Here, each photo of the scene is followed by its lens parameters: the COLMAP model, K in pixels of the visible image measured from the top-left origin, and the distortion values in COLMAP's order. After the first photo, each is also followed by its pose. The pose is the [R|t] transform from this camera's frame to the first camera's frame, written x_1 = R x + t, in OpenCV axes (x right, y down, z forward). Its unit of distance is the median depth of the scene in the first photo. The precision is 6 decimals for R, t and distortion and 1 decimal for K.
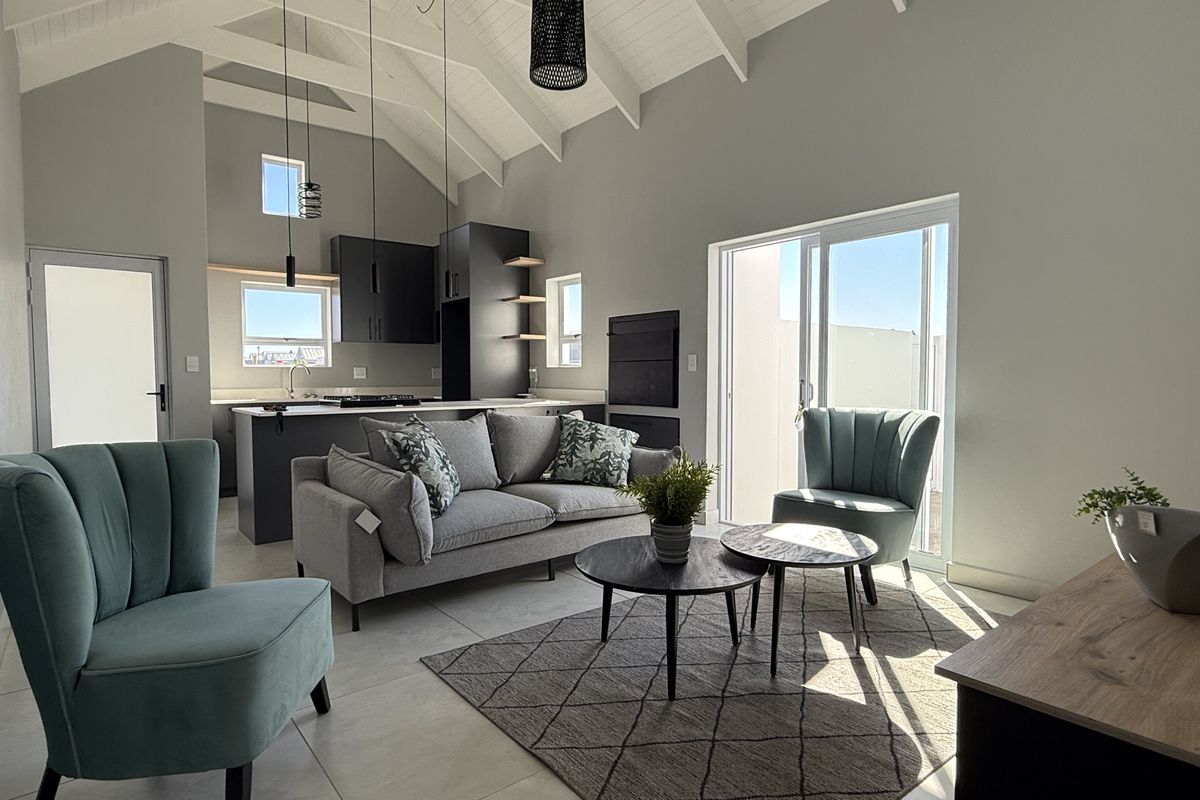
lens RADIAL K [[648.1, 0, 600.0], [0, 648.1, 400.0], [0, 0, 1]] dist [0.002178, -0.000487]
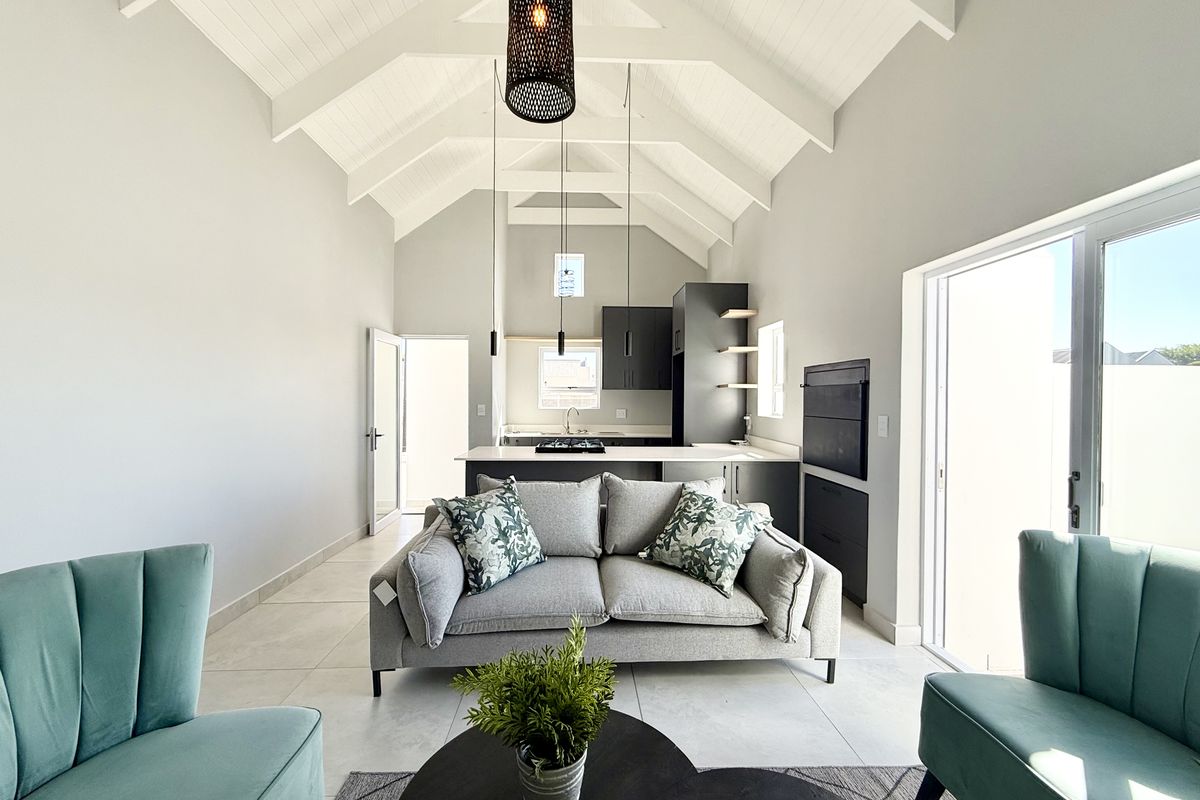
lens RADIAL K [[477.5, 0, 597.7], [0, 477.5, 402.0], [0, 0, 1]] dist [0.002608, 0.000678]
pose [[0.805476, 0.013327, -0.592479, 0.249666], [-0.032137, 0.999258, -0.021214, -0.076969], [0.591757, 0.036128, 0.805307, 0.404077]]
